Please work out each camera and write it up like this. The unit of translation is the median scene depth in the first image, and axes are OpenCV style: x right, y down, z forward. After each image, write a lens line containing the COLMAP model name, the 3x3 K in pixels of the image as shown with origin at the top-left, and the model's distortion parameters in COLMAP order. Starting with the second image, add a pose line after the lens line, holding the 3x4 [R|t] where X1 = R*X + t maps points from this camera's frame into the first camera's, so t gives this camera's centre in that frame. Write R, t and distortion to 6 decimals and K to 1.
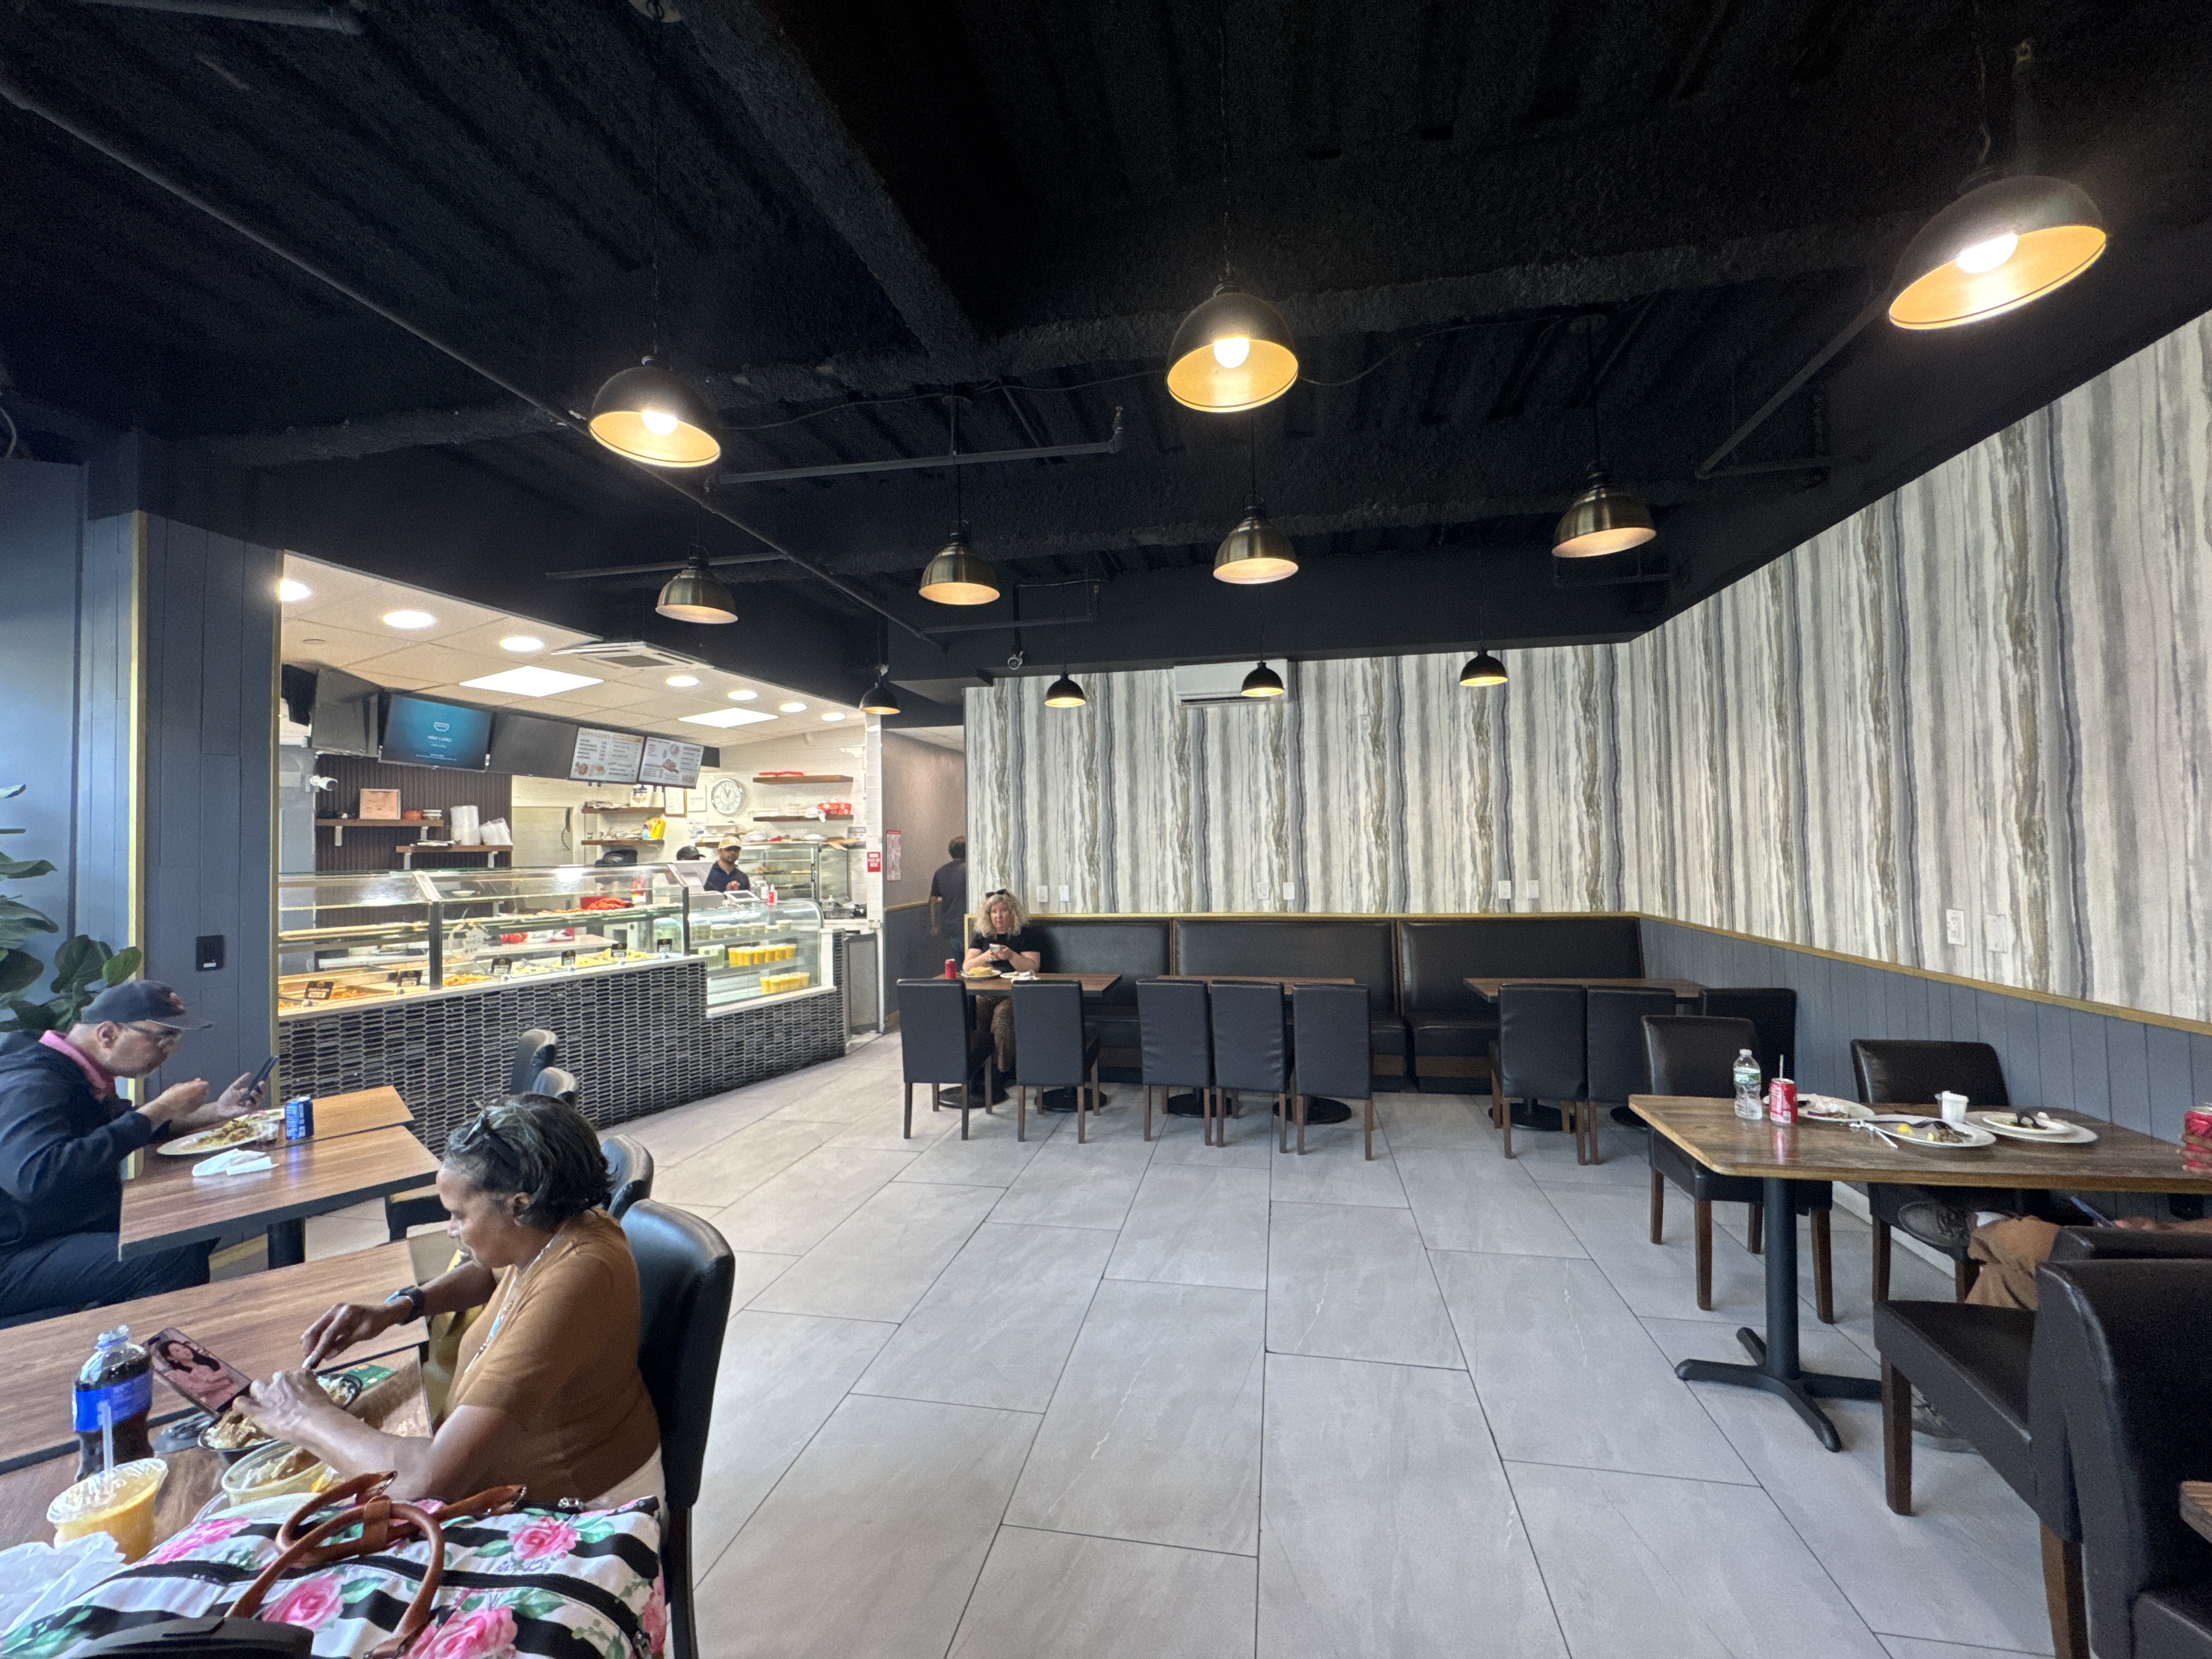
lens RADIAL K [[886.3, 0, 1104.5], [0, 886.3, 819.9], [0, 0, 1]] dist [-0.001436, 0.000062]
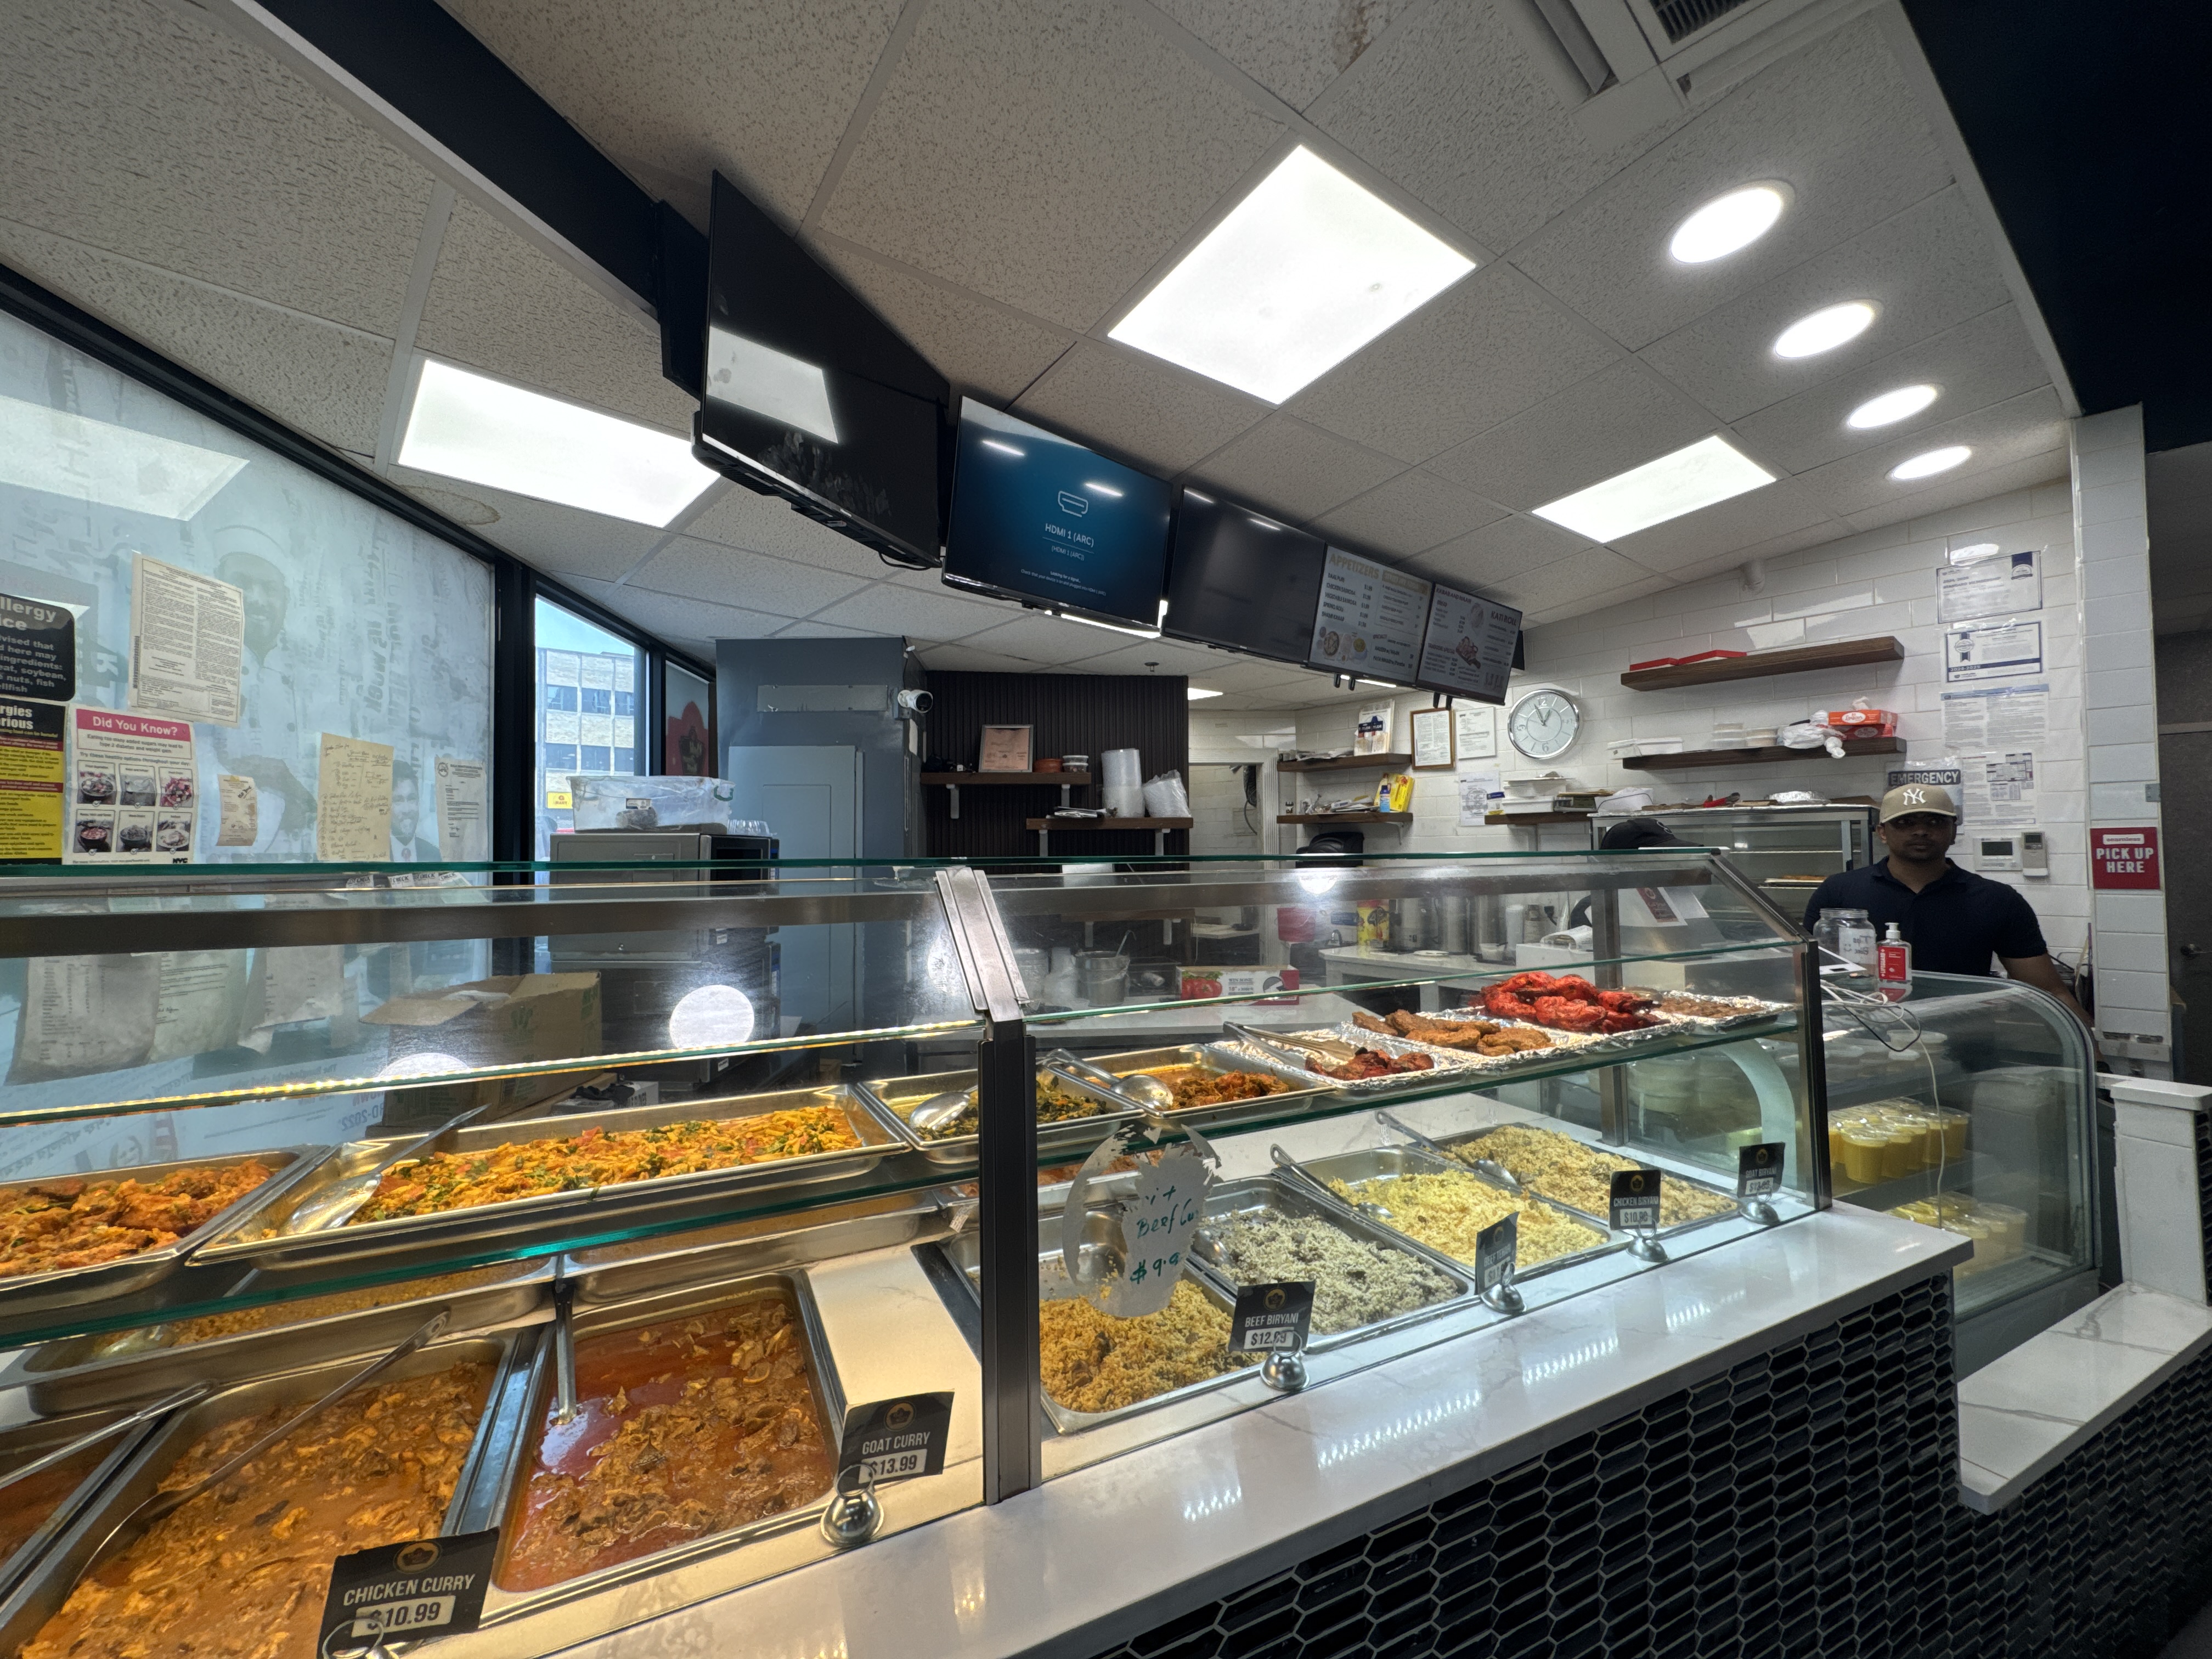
lens RADIAL K [[883.2, 0, 1105.0], [0, 883.2, 821.7], [0, 0, 1]] dist [-0.001924, -0.000022]
pose [[0.799687, -0.009047, -0.600348, -0.468813], [0.013656, 0.999902, 0.003123, 0.035120], [0.600261, -0.010696, 0.799733, 0.647488]]
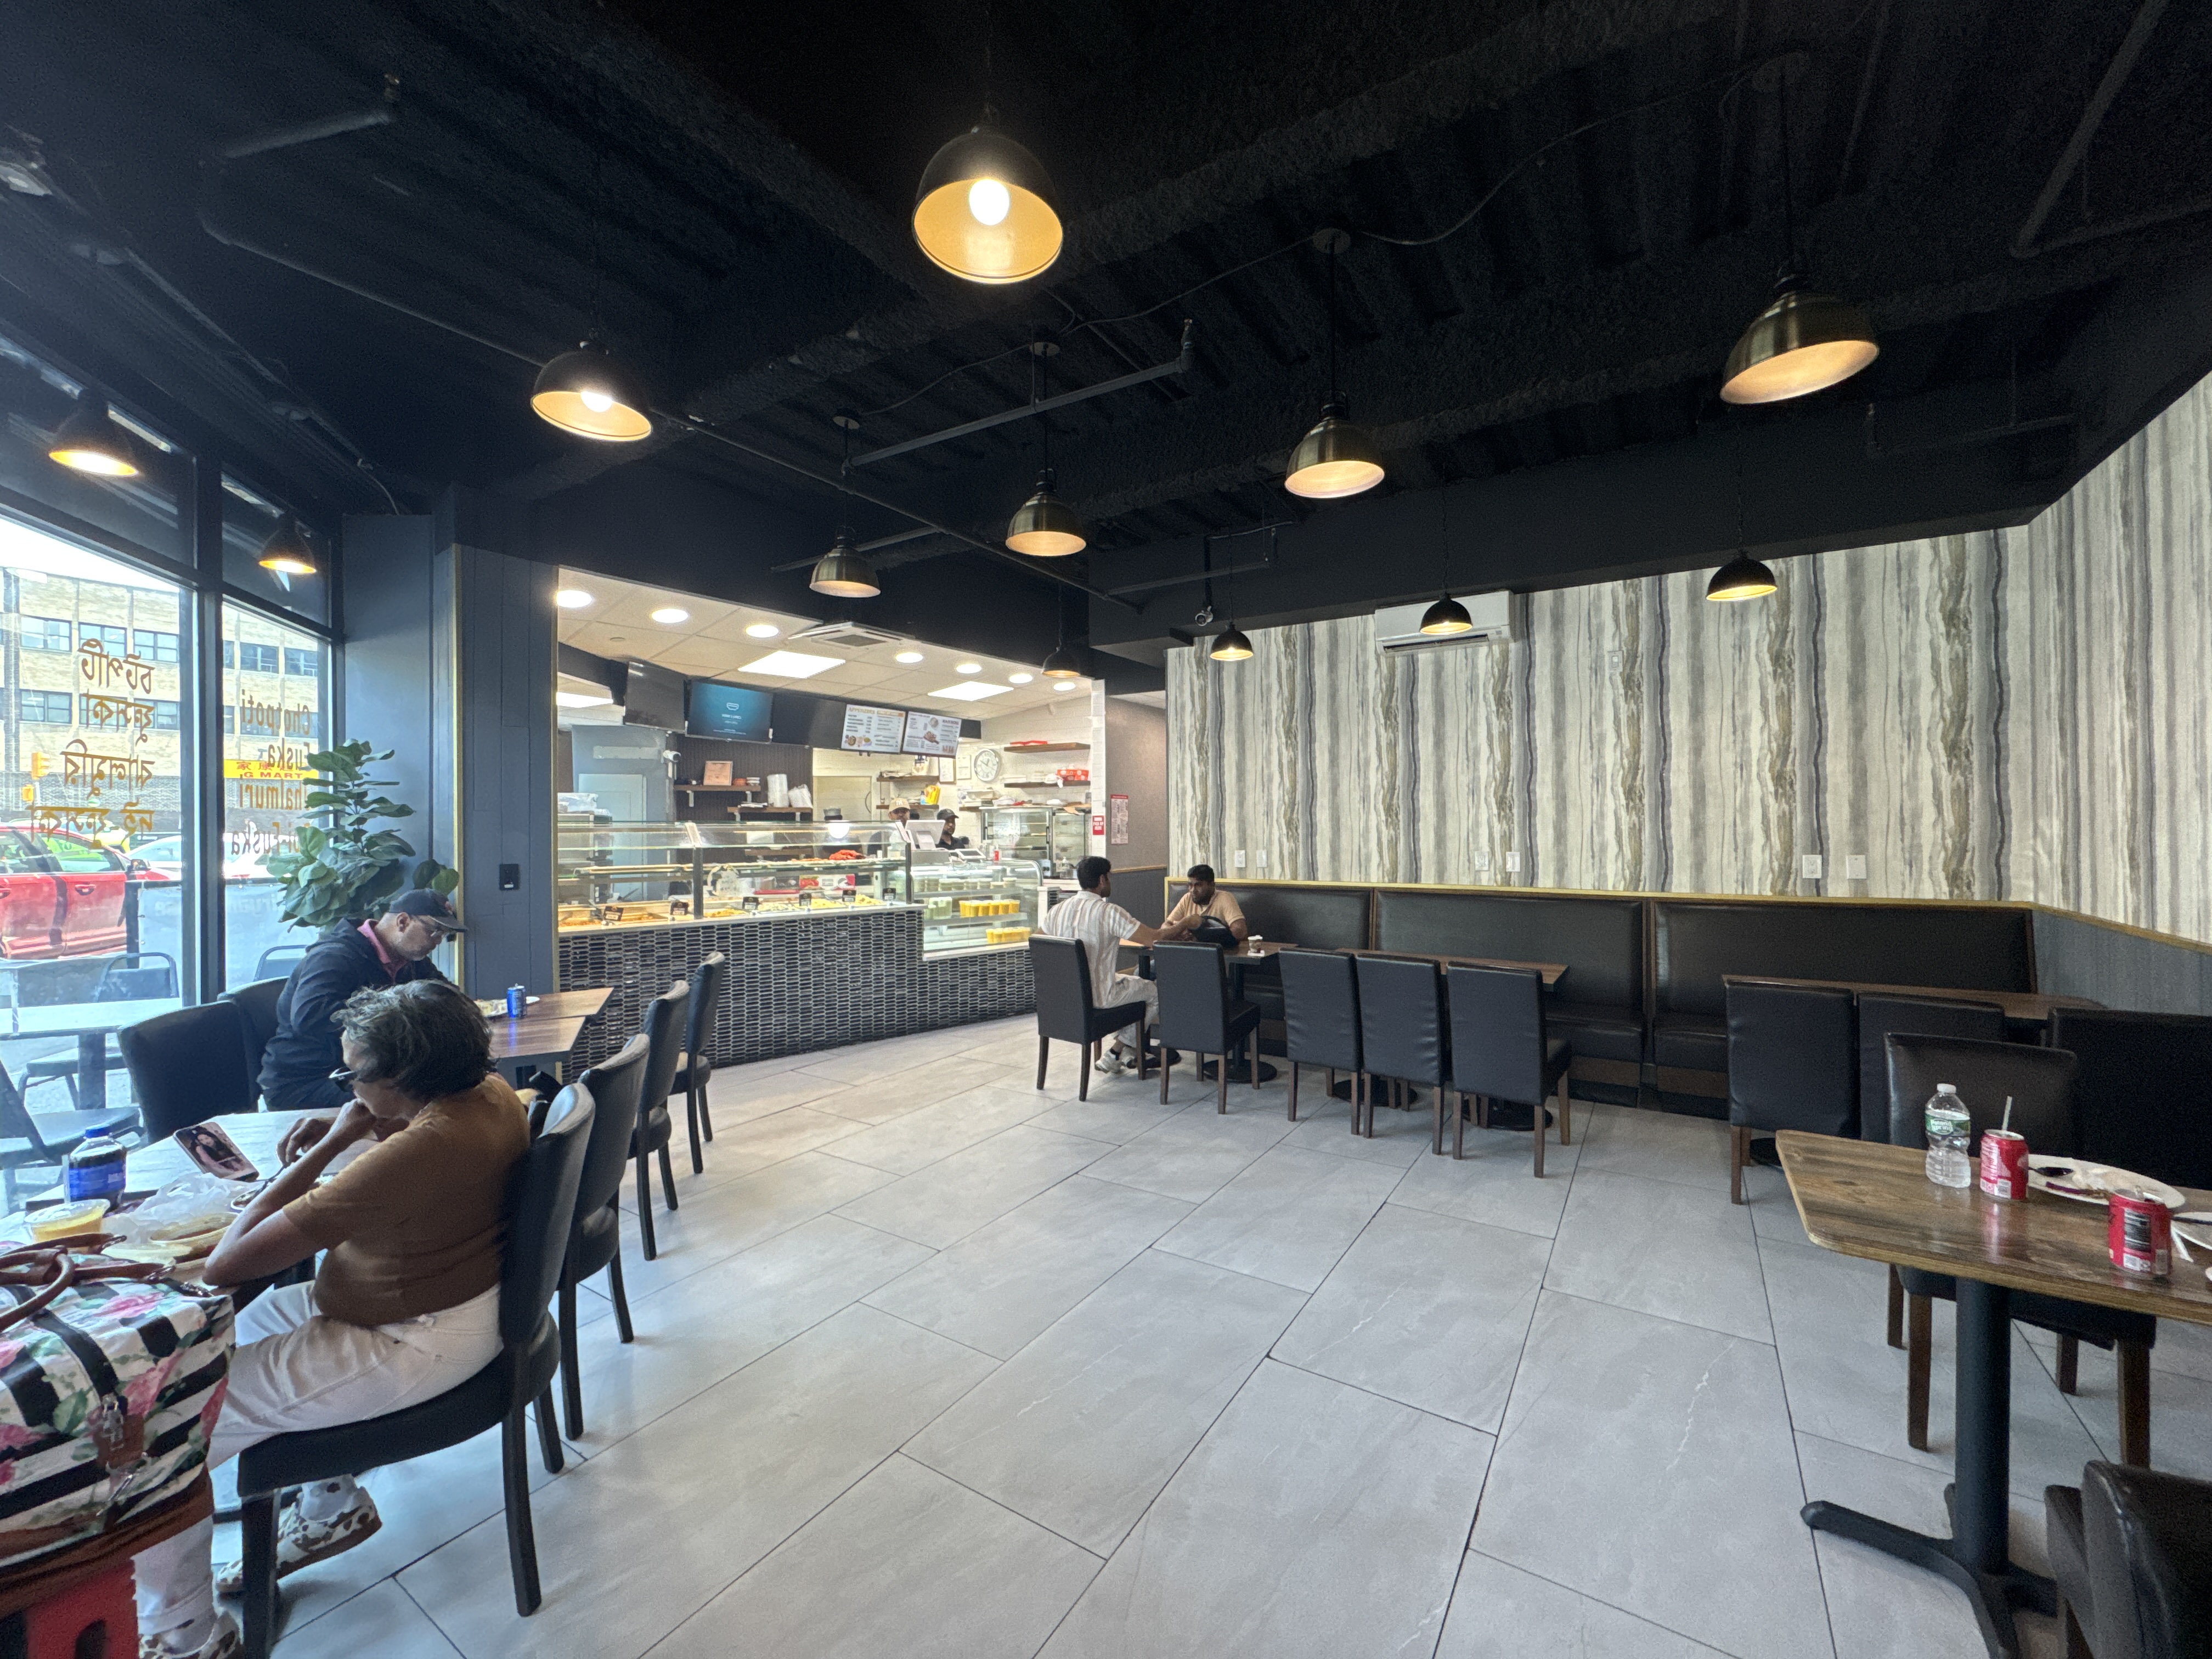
lens RADIAL K [[883.2, 0, 1105.0], [0, 883.2, 821.7], [0, 0, 1]] dist [-0.001924, -0.000022]
pose [[0.928661, 0.009987, -0.370796, 0.164606], [0.000941, 0.999571, 0.029278, 0.016596], [0.370930, -0.027539, 0.928253, 0.059988]]
